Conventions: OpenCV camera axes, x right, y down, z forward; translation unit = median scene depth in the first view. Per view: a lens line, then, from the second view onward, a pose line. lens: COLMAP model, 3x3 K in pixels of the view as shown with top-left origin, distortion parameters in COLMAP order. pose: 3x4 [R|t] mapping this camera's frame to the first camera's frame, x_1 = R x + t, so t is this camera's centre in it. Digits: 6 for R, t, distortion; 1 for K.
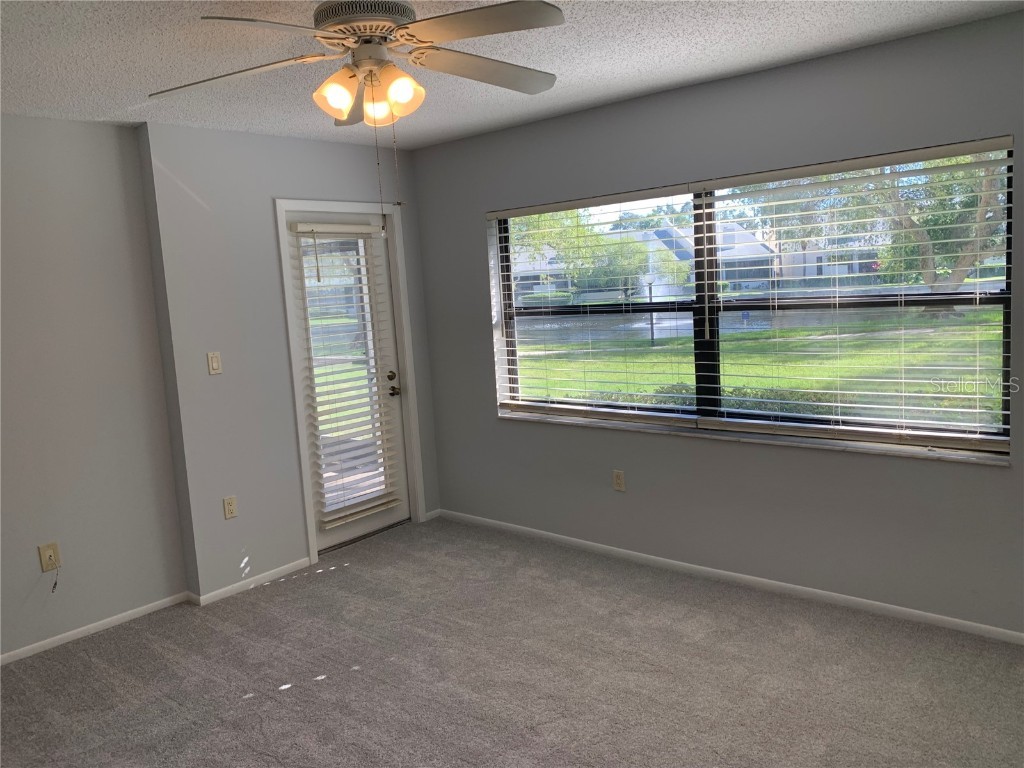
lens RADIAL K [[786.0, 0, 501.2], [0, 786.0, 367.0], [0, 0, 1]] dist [0.039281, -0.051120]
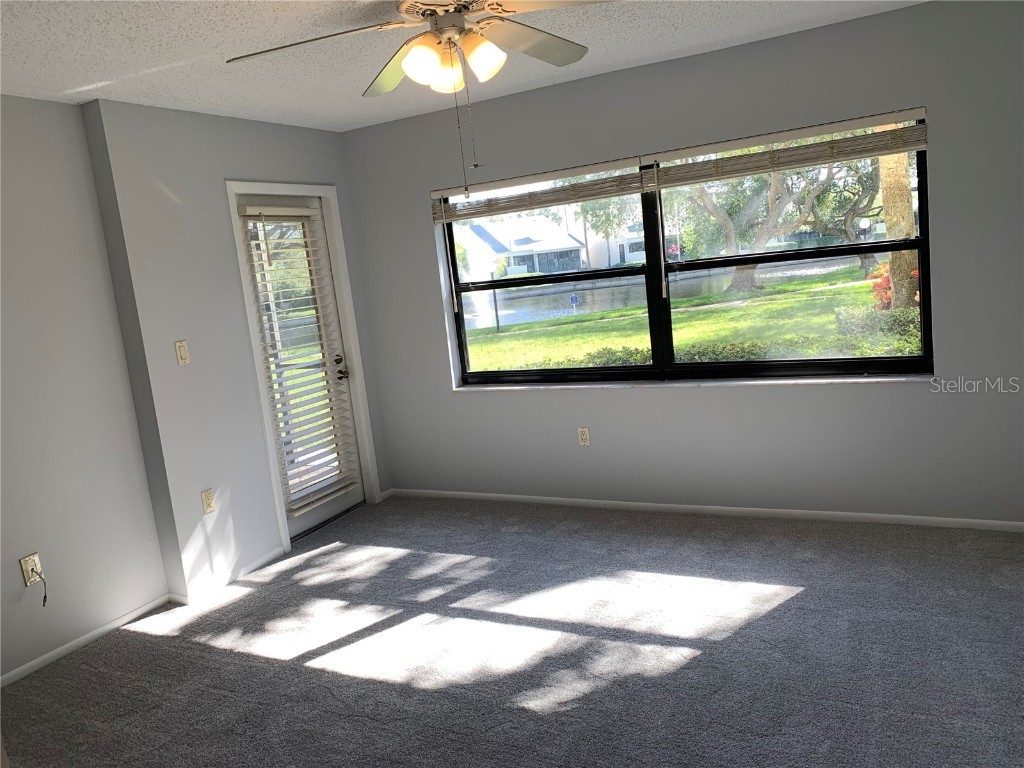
lens RADIAL K [[786.0, 0, 501.2], [0, 786.0, 367.0], [0, 0, 1]] dist [0.039281, -0.051120]
pose [[0.971554, -0.074279, 0.224867, -0.201410], [0.073384, 0.997227, 0.012350, 0.029230], [-0.225161, 0.004503, 0.974311, -0.021156]]
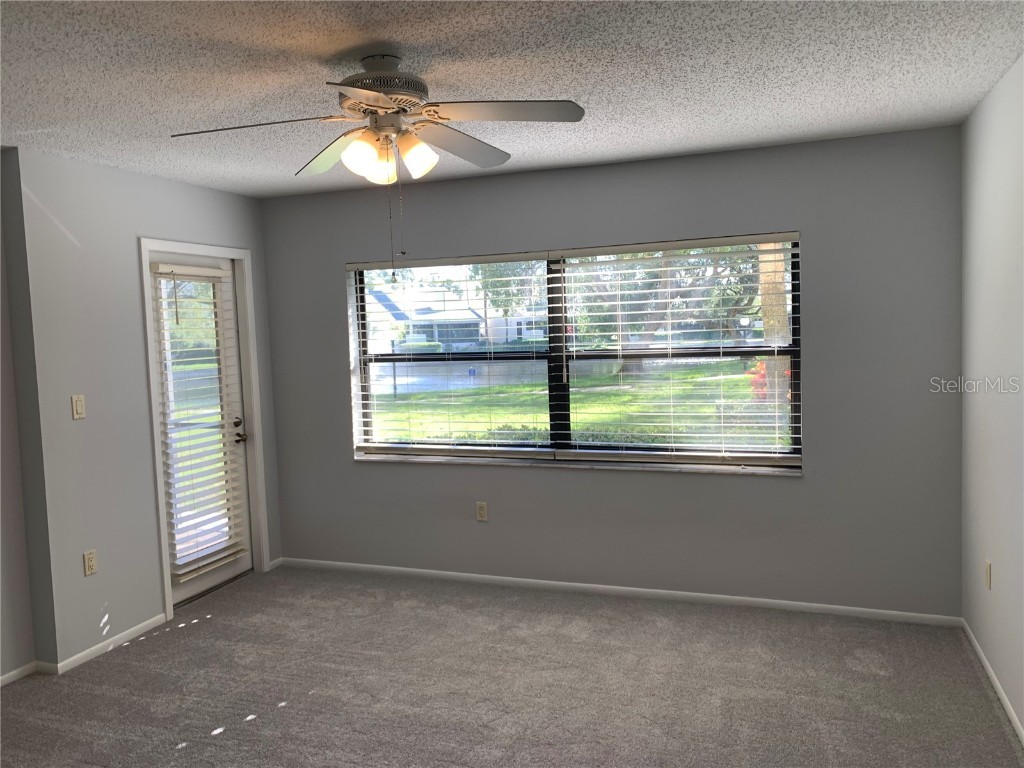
lens RADIAL K [[786.0, 0, 501.2], [0, 786.0, 367.0], [0, 0, 1]] dist [0.039281, -0.051120]
pose [[0.934442, 0.012164, 0.355907, -0.226563], [0.014087, 0.997372, -0.071073, 0.021707], [-0.355836, 0.071427, 0.931815, -0.052431]]
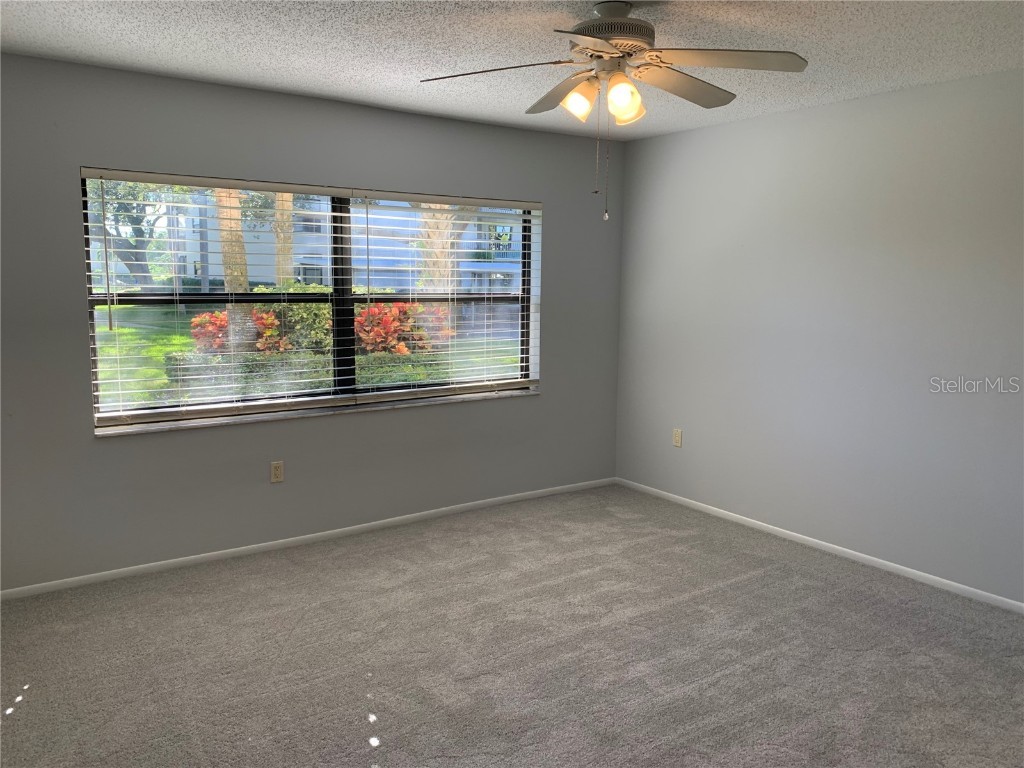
lens RADIAL K [[786.0, 0, 501.2], [0, 786.0, 367.0], [0, 0, 1]] dist [0.039281, -0.051120]
pose [[0.218941, -0.059311, 0.973934, -0.771592], [0.070016, 0.996533, 0.044948, -0.012361], [-0.973223, 0.058350, 0.222335, 0.514000]]
